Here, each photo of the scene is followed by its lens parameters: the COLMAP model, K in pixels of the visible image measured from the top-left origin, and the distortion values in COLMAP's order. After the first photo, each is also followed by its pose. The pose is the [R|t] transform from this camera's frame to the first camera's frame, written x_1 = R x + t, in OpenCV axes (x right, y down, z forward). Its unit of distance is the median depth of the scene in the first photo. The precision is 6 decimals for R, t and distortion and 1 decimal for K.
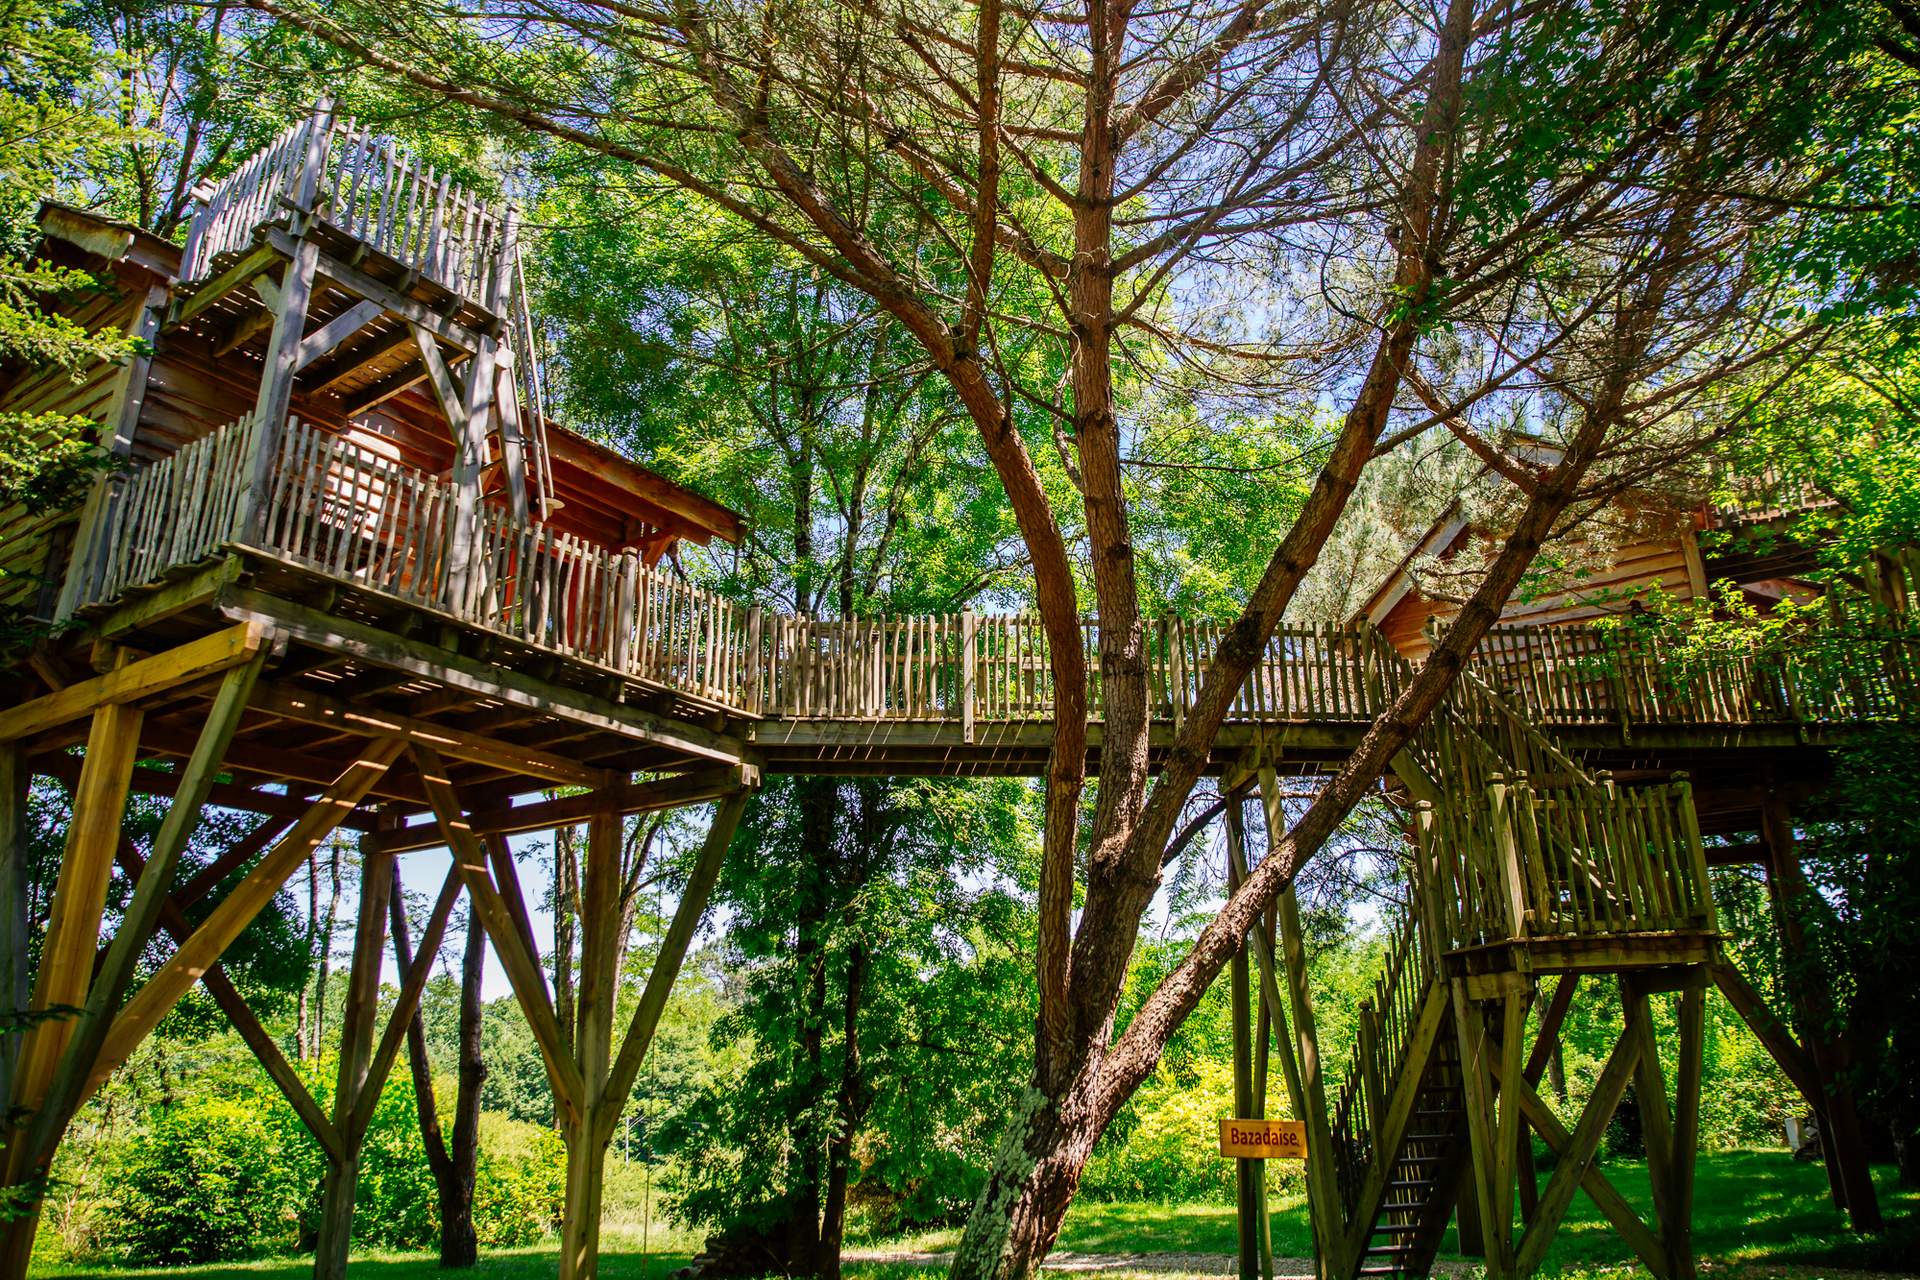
lens RADIAL K [[1342.1, 0, 960.0], [0, 1342.1, 640.0], [0, 0, 1]] dist [-0.063633, 0.001734]
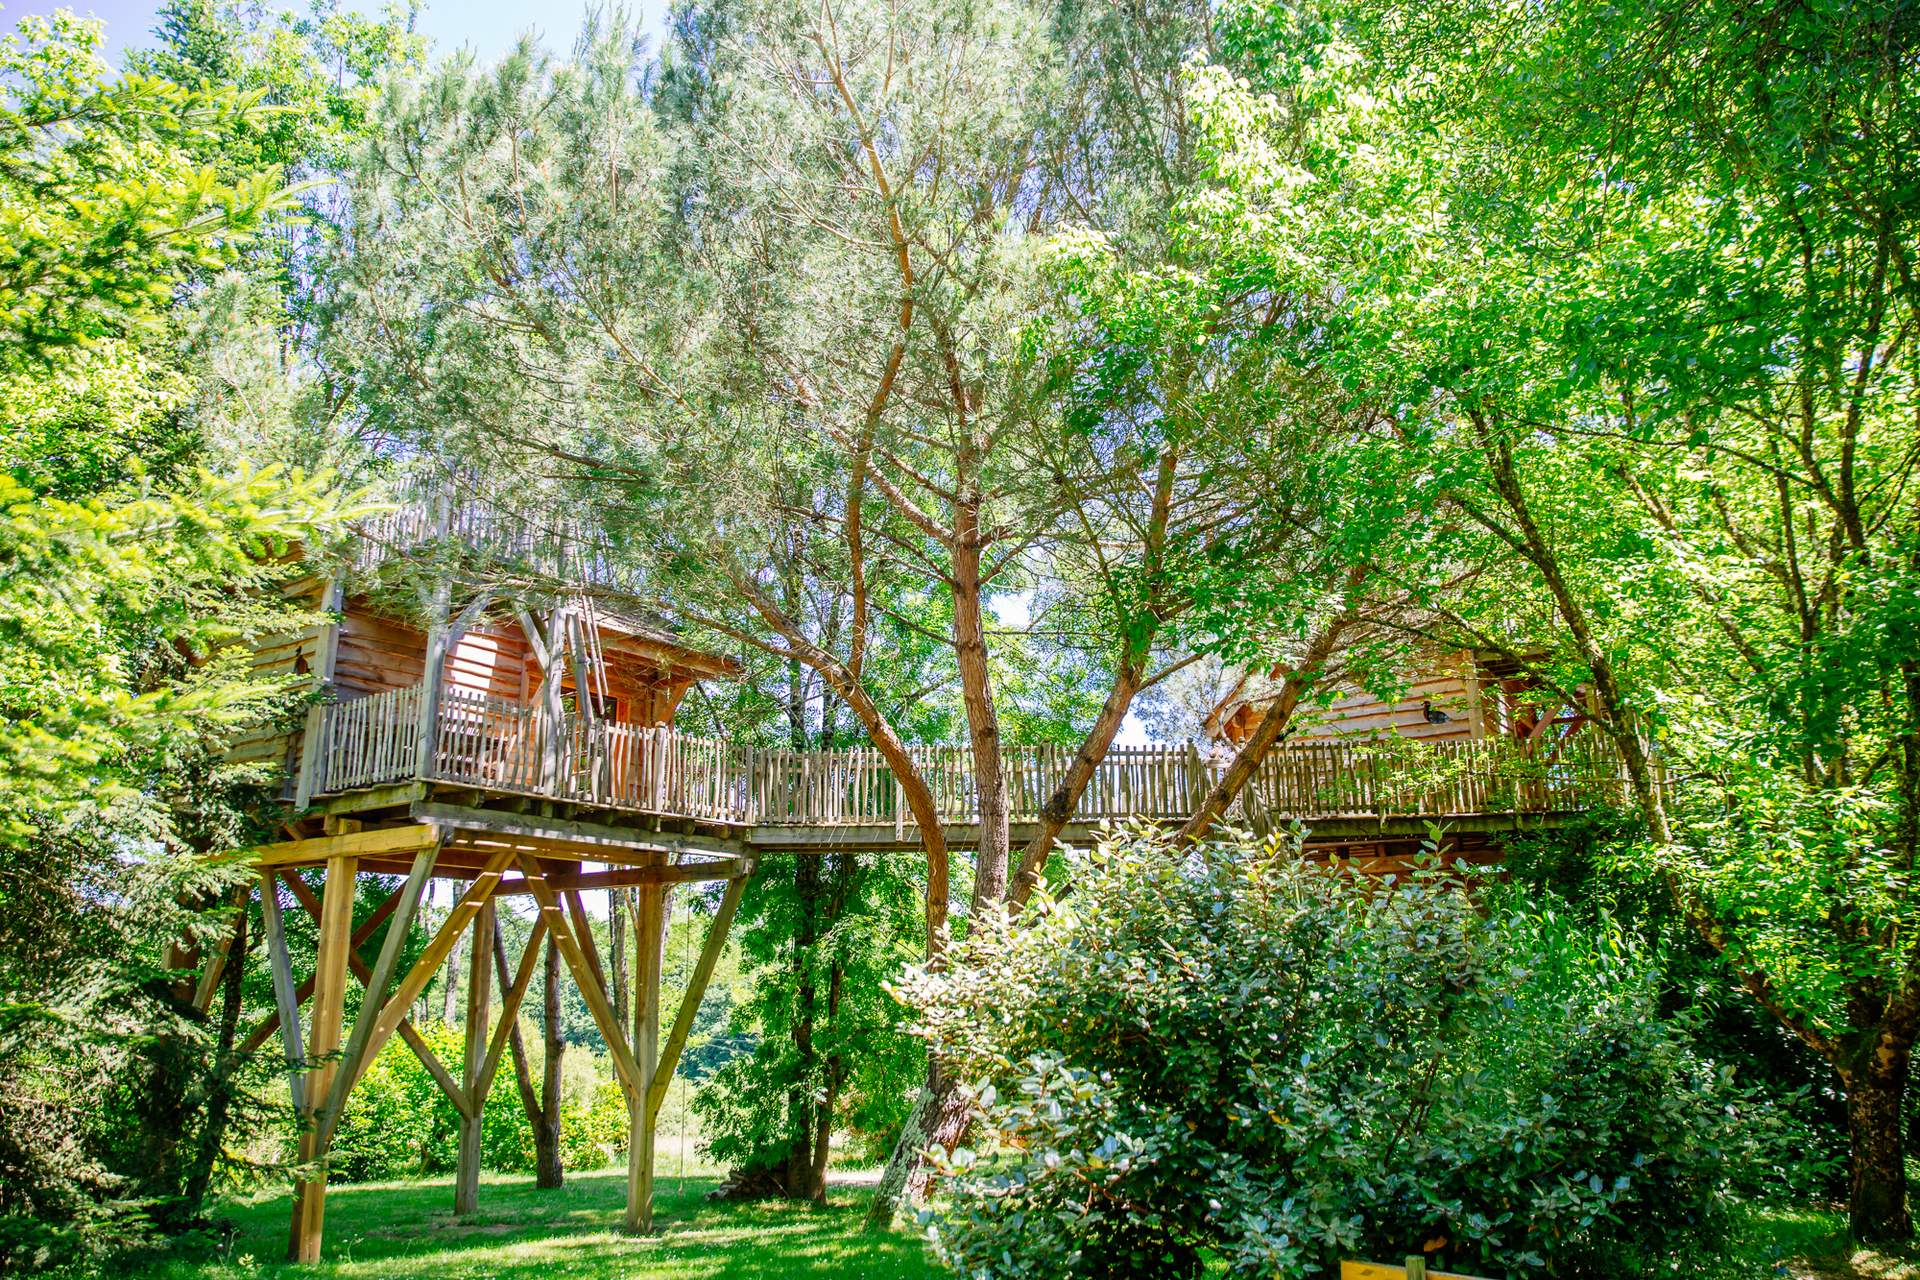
lens RADIAL K [[1365.9, 0, 960.0], [0, 1365.9, 640.0], [0, 0, 1]] dist [-0.093921, 0.001694]
pose [[0.999504, -0.008157, -0.030432, 0.094796], [0.010229, 0.997594, 0.068574, -0.189960], [0.029800, -0.068852, 0.997182, -0.347178]]
